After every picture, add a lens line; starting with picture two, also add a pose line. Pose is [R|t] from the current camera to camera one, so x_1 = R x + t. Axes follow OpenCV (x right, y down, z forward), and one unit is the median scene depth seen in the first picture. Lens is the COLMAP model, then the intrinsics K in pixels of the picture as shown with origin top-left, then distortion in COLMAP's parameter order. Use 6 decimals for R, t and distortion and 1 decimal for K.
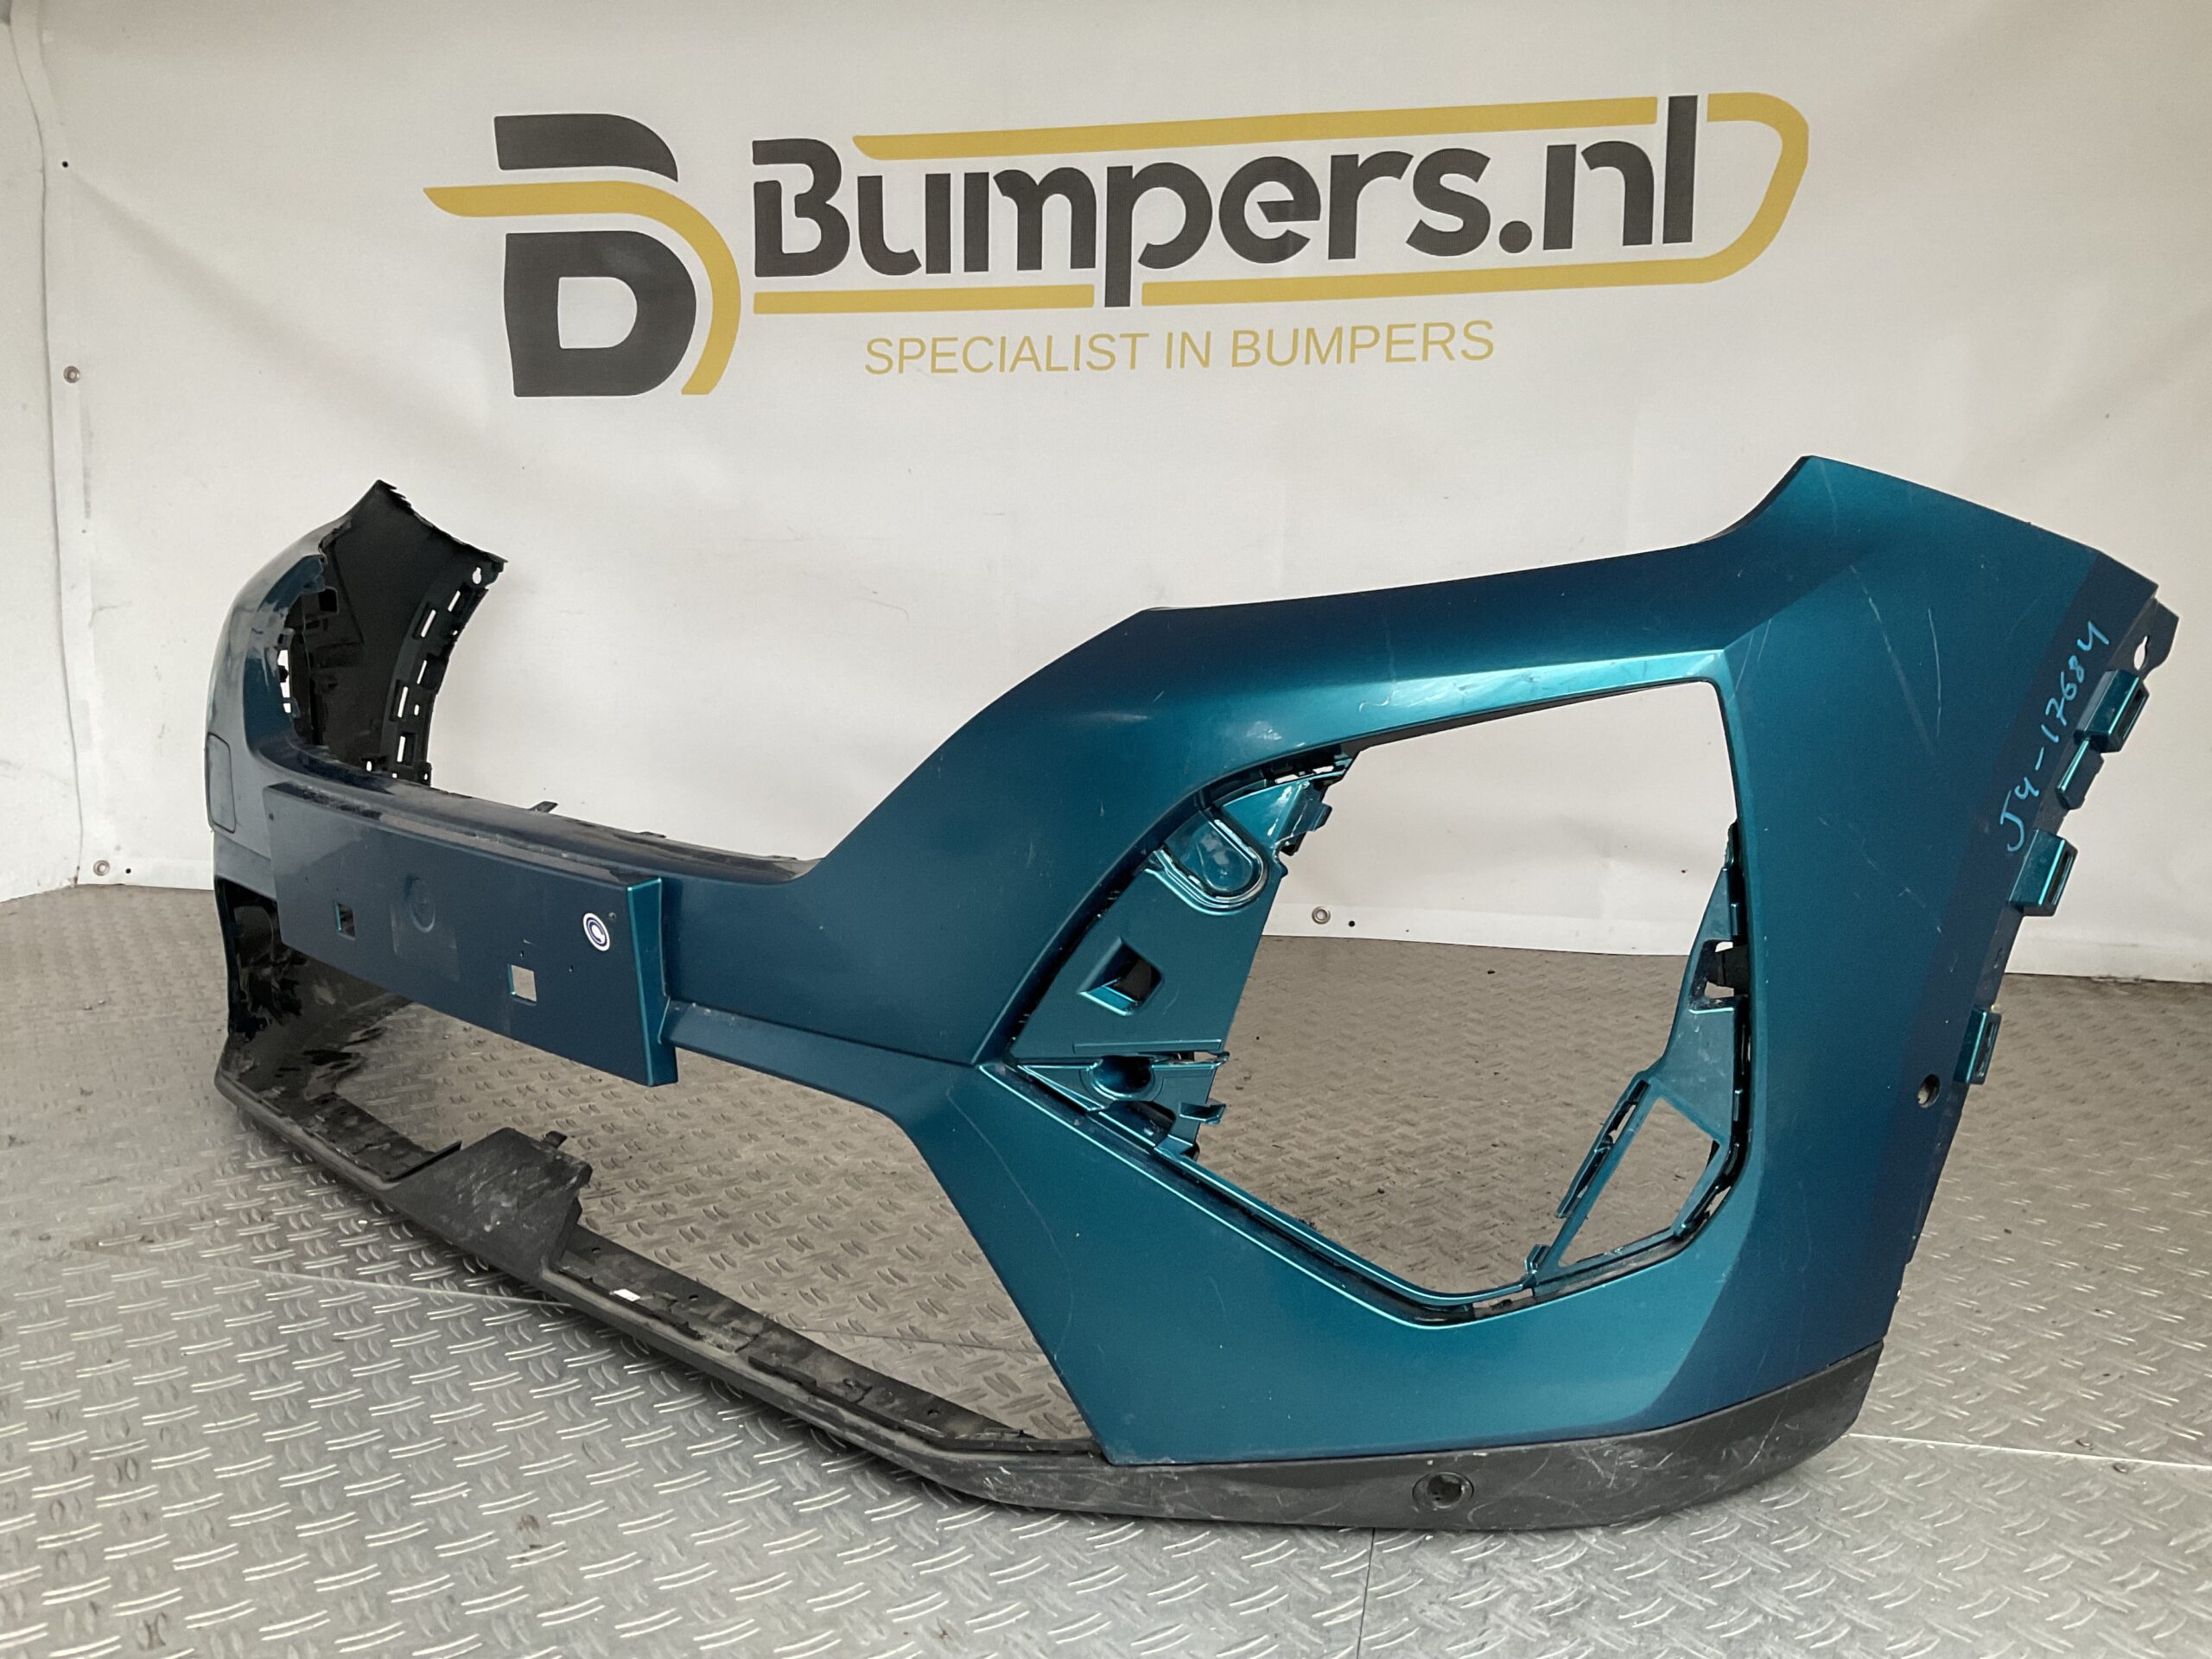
lens RADIAL K [[1834.5, 0, 1103.3], [0, 1834.5, 784.1], [0, 0, 1]] dist [0.130721, -0.242771]
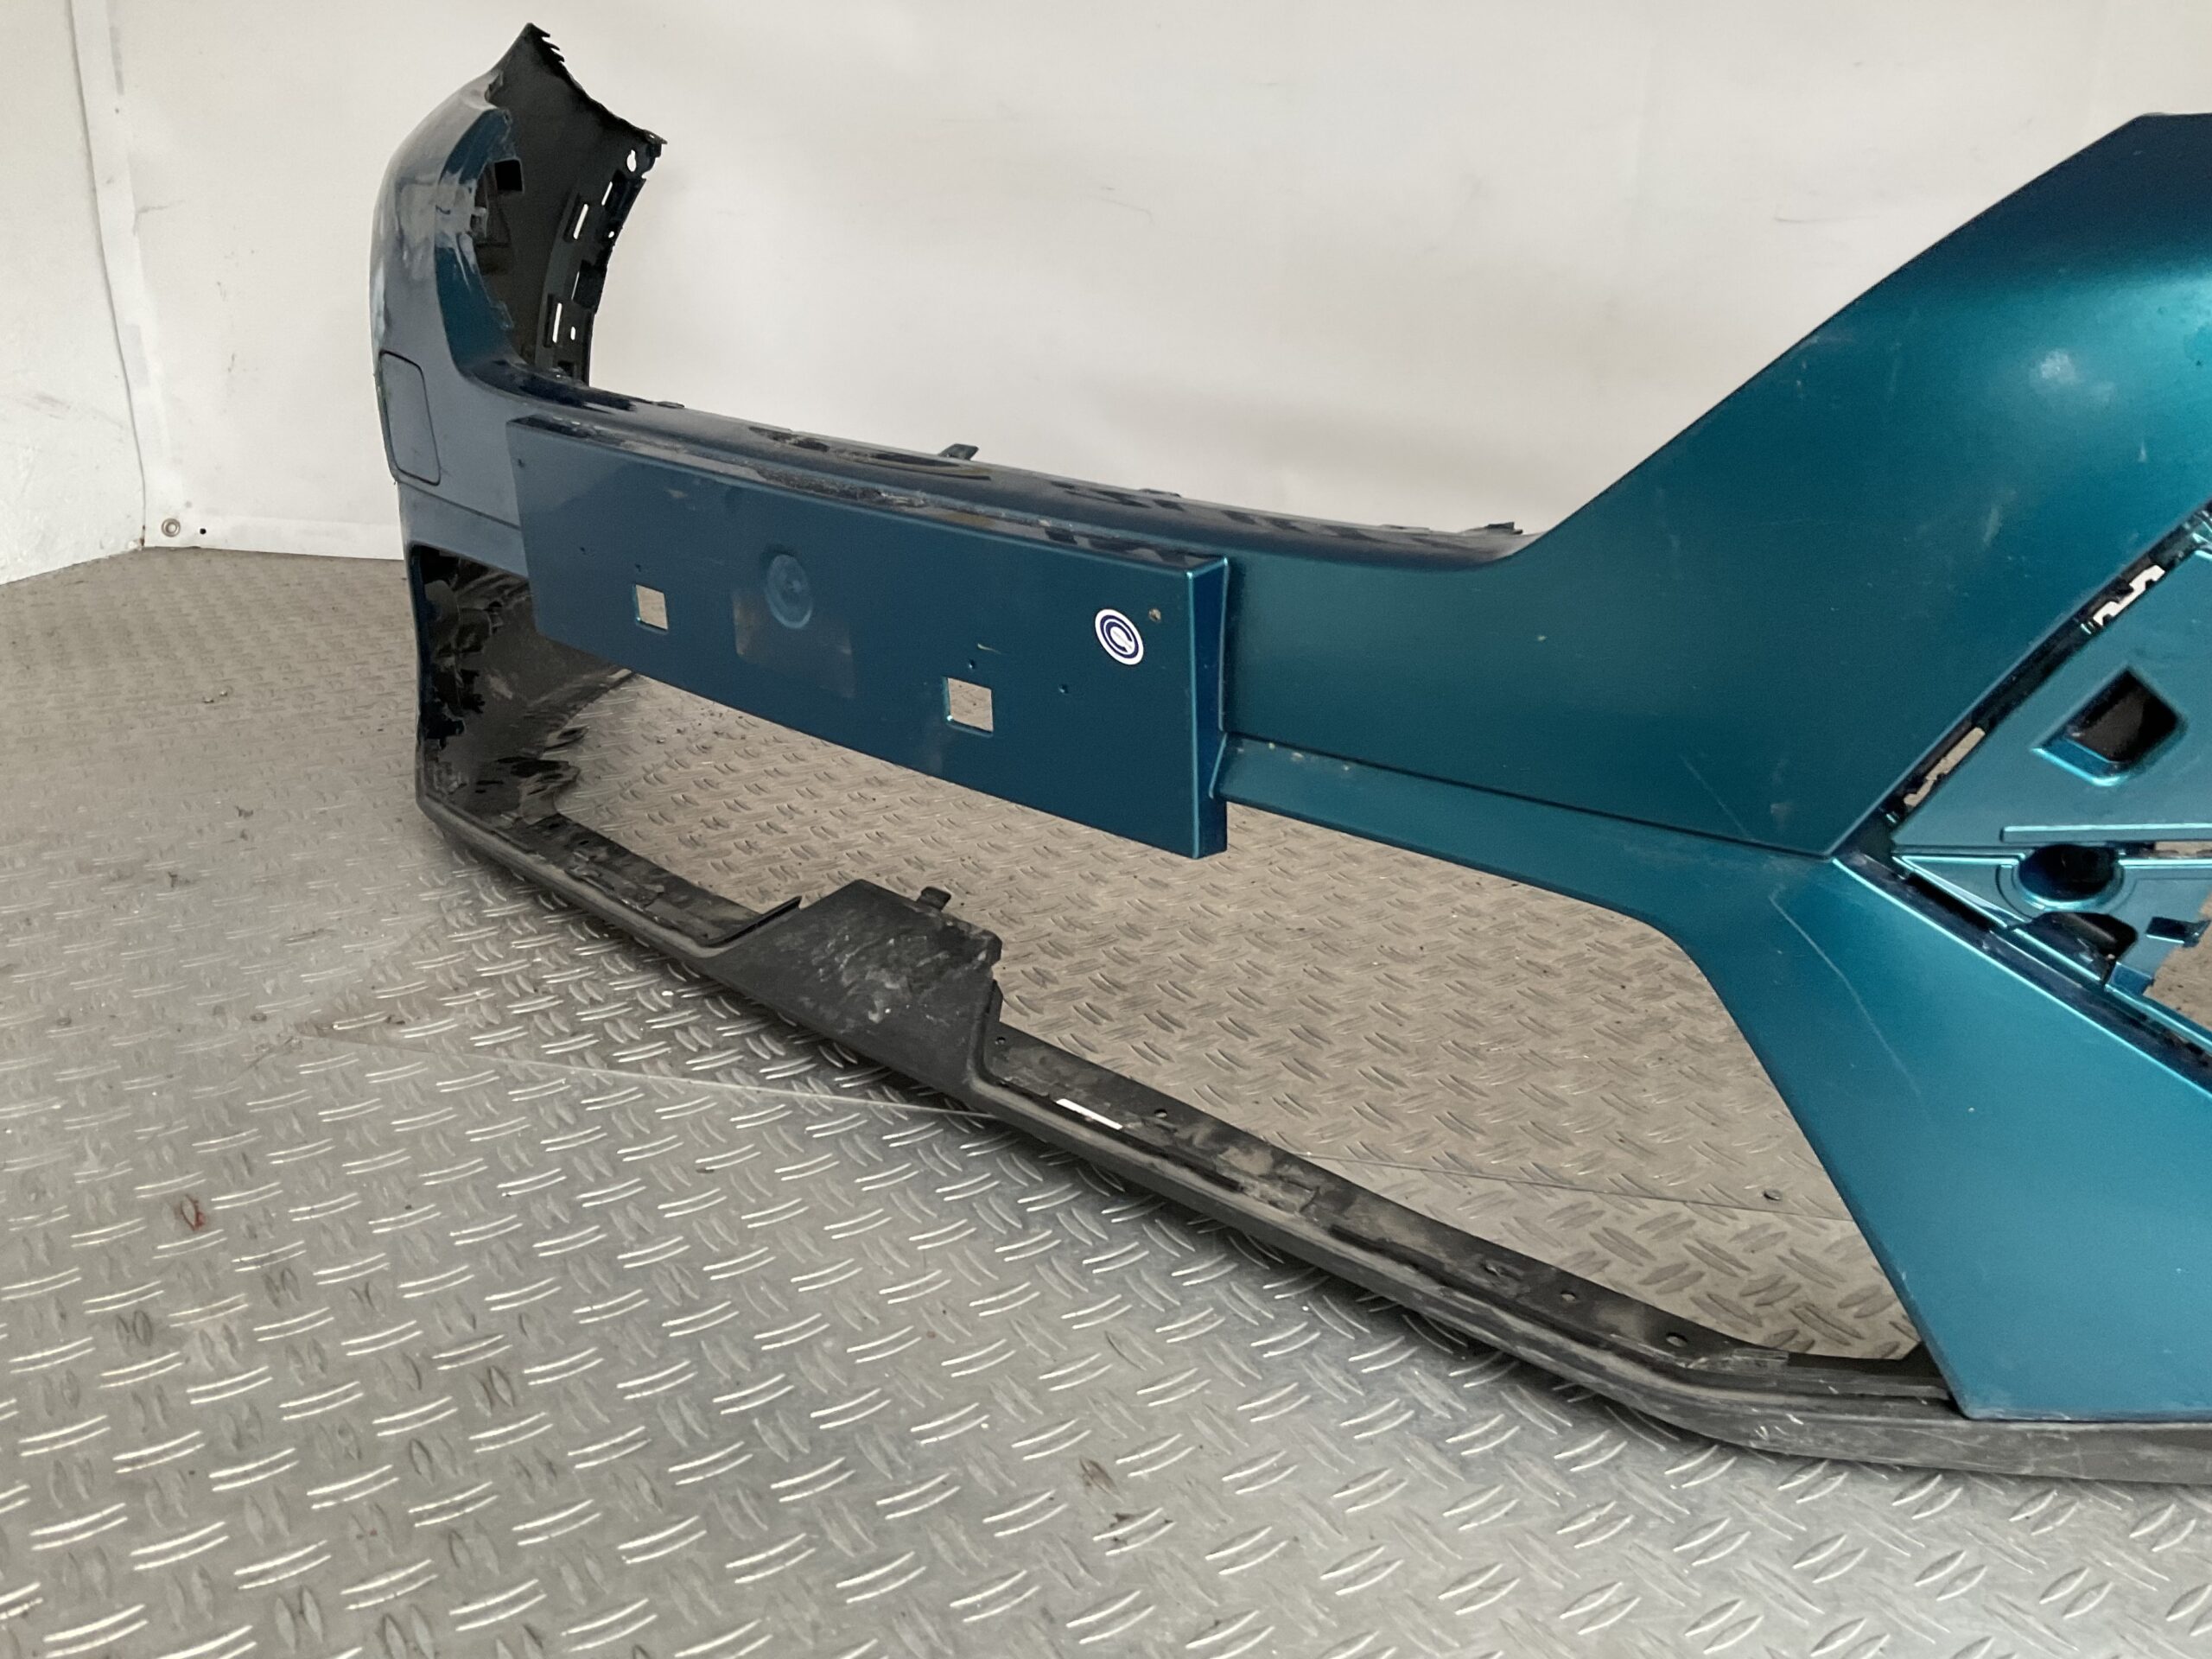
lens RADIAL K [[1834.5, 0, 1103.3], [0, 1834.5, 784.1], [0, 0, 1]] dist [0.130721, -0.242771]
pose [[0.999897, 0.004172, 0.013698, -0.240124], [-0.006555, 0.983851, 0.178870, 0.010057], [-0.012731, -0.178941, 0.983777, 0.269642]]
